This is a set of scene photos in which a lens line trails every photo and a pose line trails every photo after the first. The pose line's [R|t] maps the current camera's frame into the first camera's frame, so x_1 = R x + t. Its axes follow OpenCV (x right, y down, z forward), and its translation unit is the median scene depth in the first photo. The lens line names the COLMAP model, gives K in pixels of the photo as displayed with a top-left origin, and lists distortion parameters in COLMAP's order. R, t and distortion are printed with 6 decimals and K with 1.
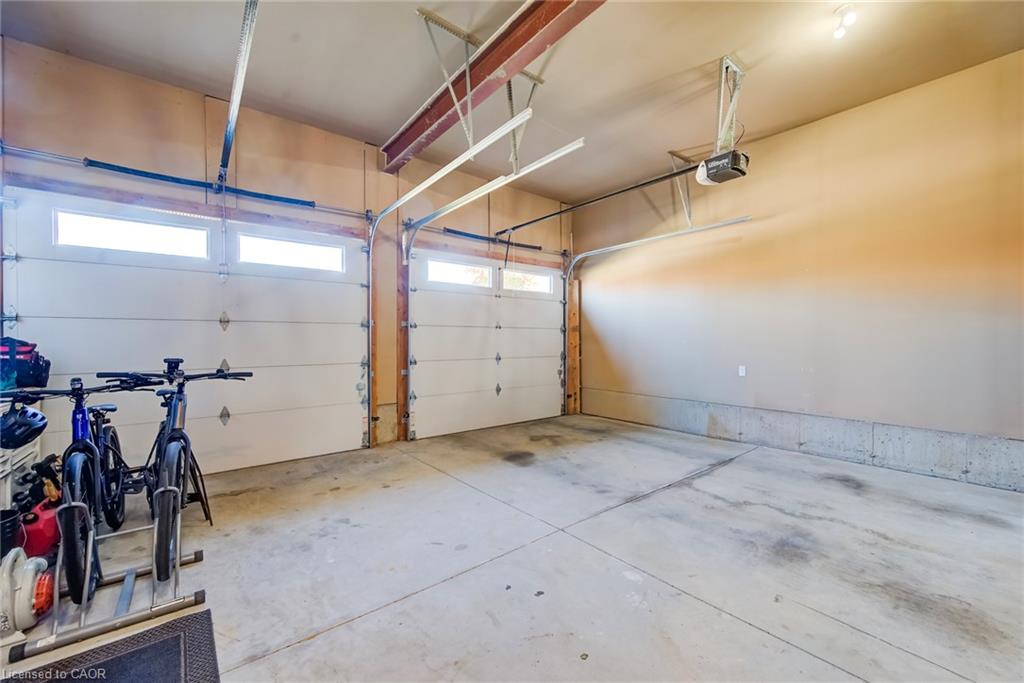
lens RADIAL K [[404.8, 0, 513.0], [0, 404.8, 341.2], [0, 0, 1]] dist [0.003468, 0.000132]
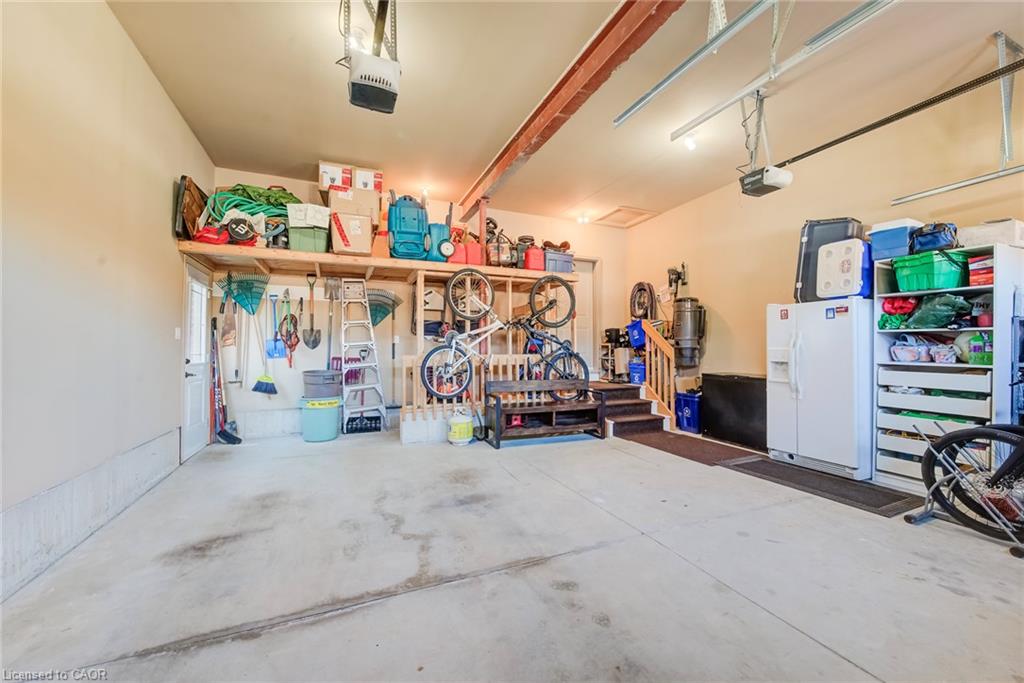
lens RADIAL K [[404.8, 0, 513.5], [0, 404.8, 344.3], [0, 0, 1]] dist [0.003468, 0.000132]
pose [[-0.967682, 0.006286, 0.252095, 0.157484], [0.003002, 0.999906, -0.013410, 0.009816], [-0.252156, -0.012219, -0.967610, 1.835608]]
